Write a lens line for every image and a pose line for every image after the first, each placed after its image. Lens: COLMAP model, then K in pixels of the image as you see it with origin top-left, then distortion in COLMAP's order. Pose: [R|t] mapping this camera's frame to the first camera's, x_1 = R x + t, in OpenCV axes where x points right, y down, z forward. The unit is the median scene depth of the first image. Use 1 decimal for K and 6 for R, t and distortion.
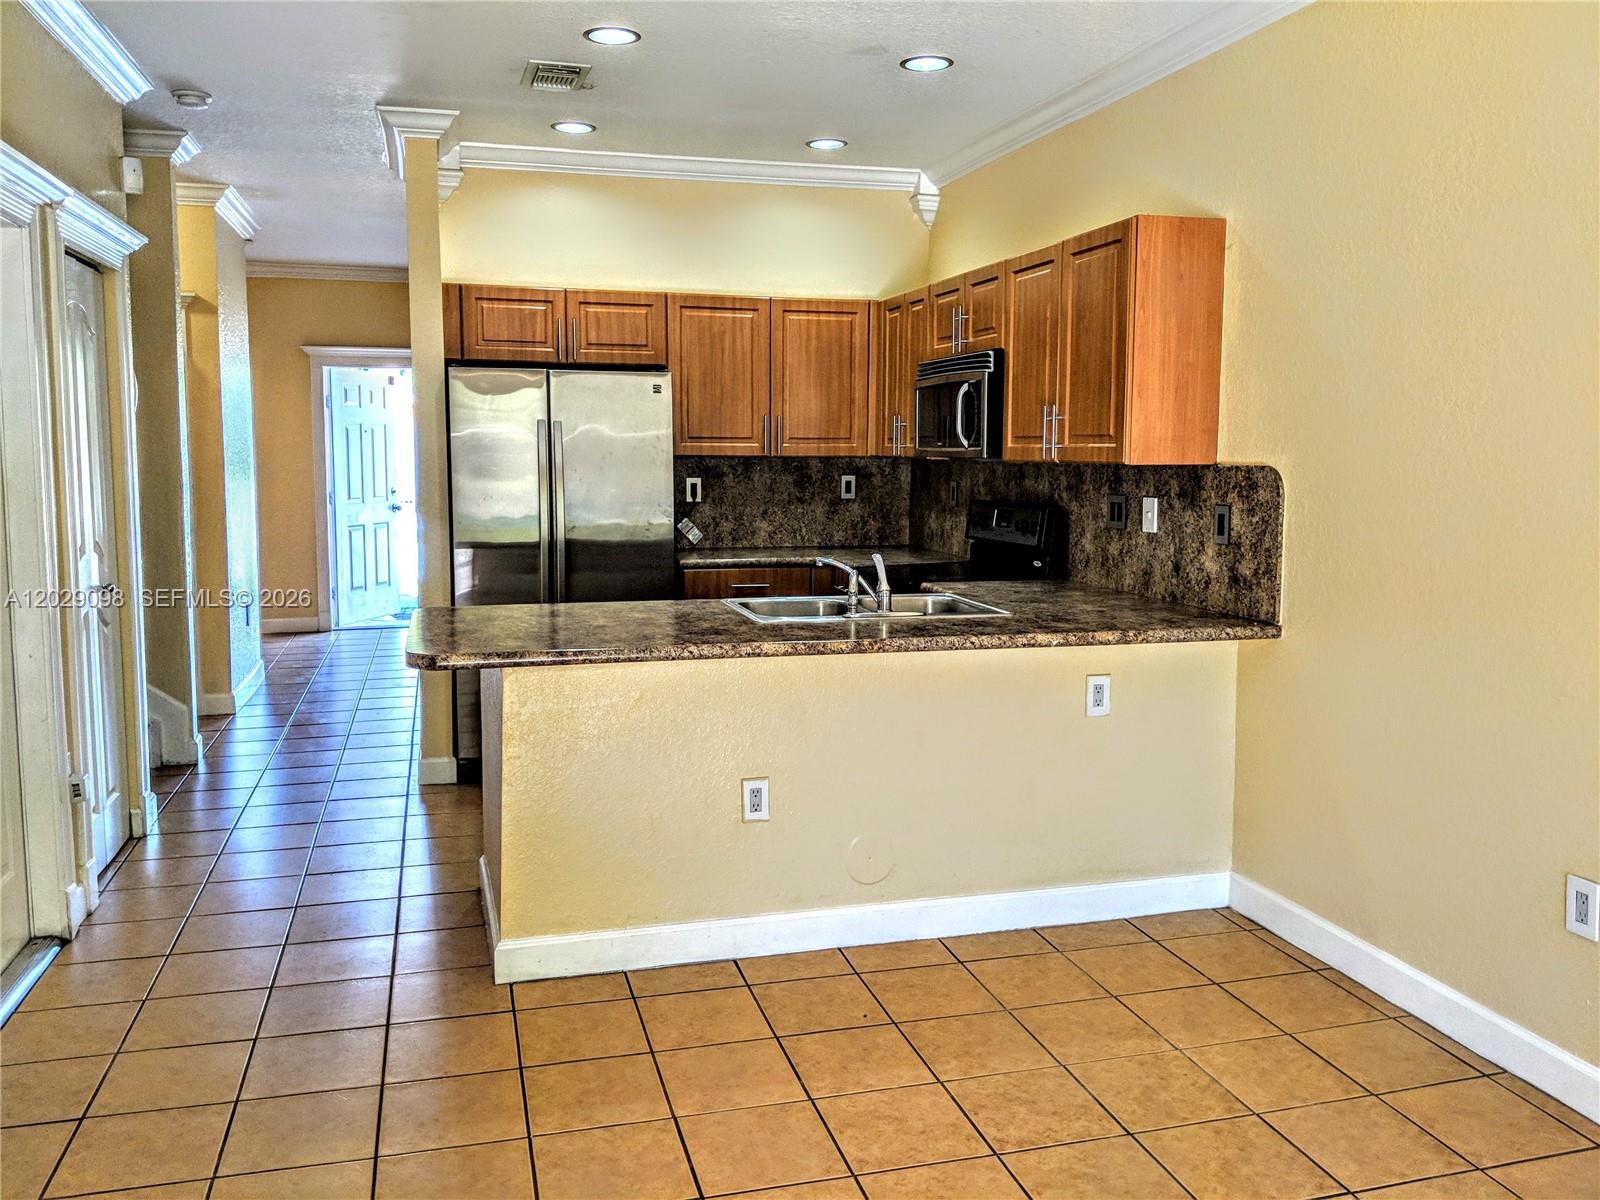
lens RADIAL K [[1280.5, 0, 793.6], [0, 1280.5, 599.0], [0, 0, 1]] dist [-0.006913, -0.047011]
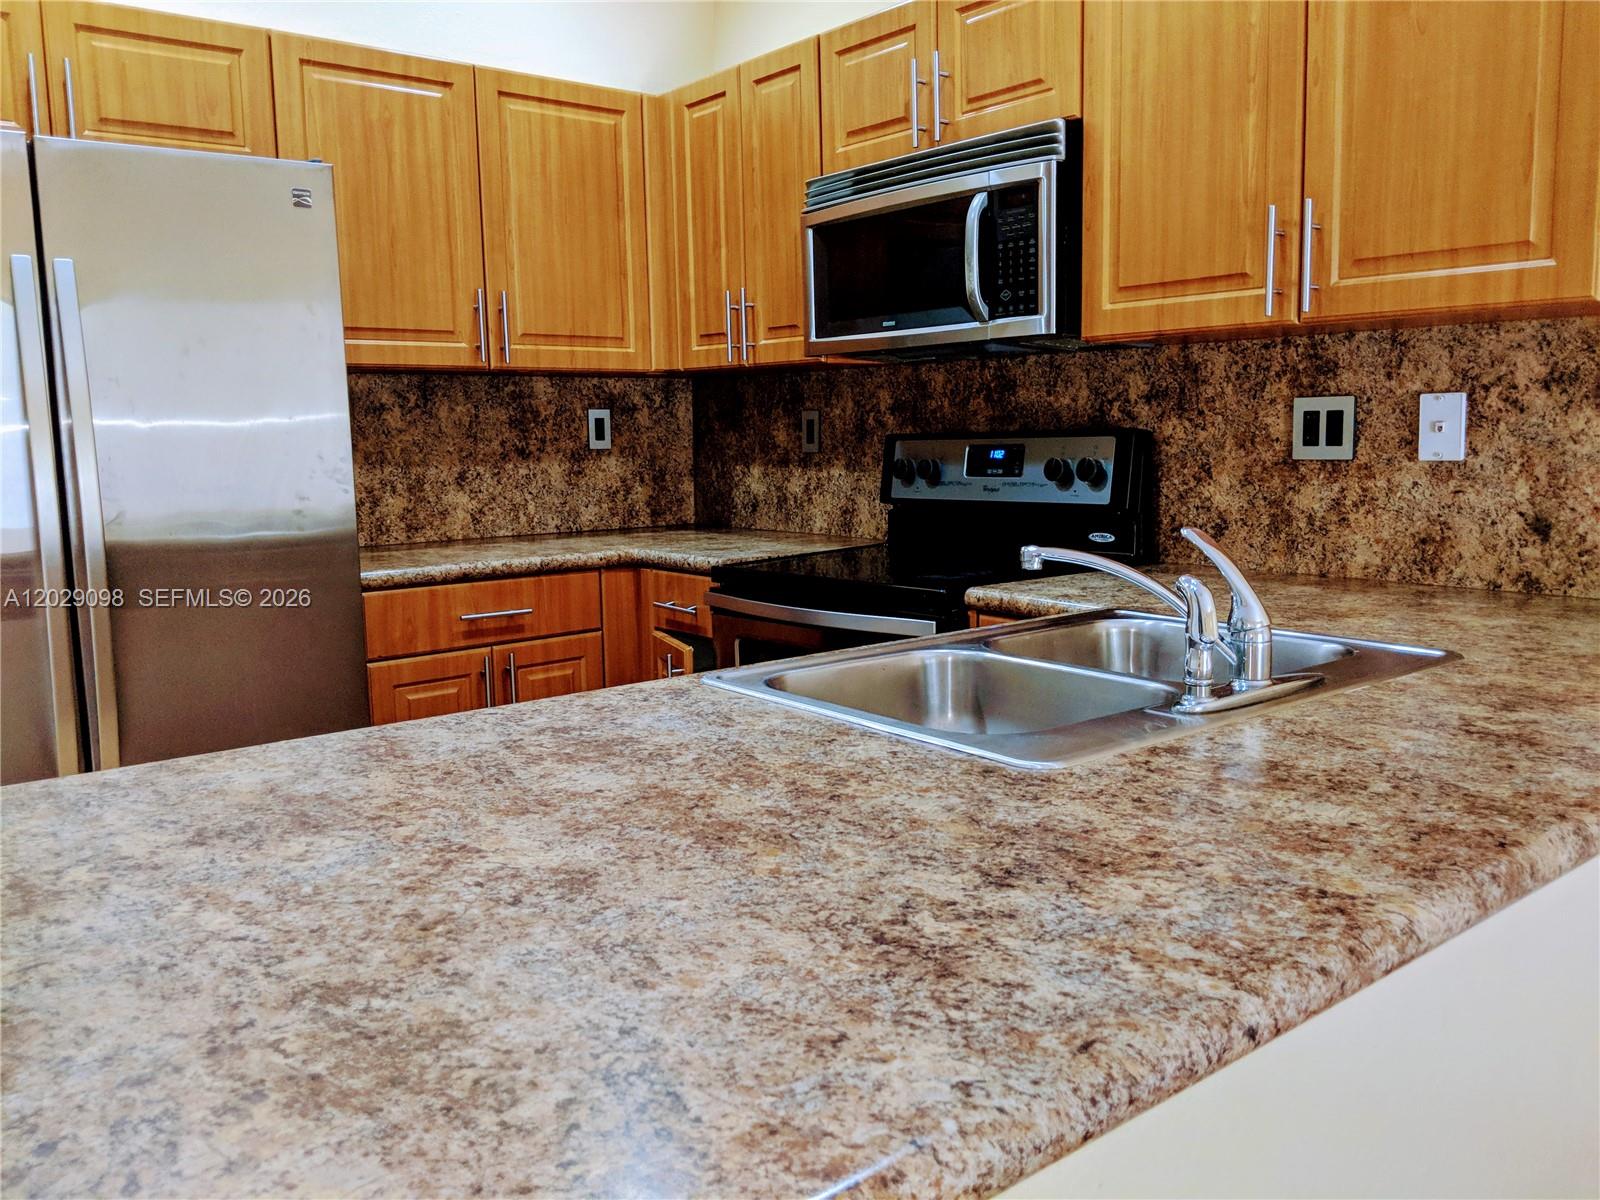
lens RADIAL K [[1280.5, 0, 800.7], [0, 1280.5, 594.0], [0, 0, 1]] dist [-0.006913, -0.047011]
pose [[0.911394, -0.070265, 0.405492, -0.153585], [0.068046, 0.997484, 0.019904, -0.024122], [-0.405871, 0.009452, 0.913882, 0.580031]]
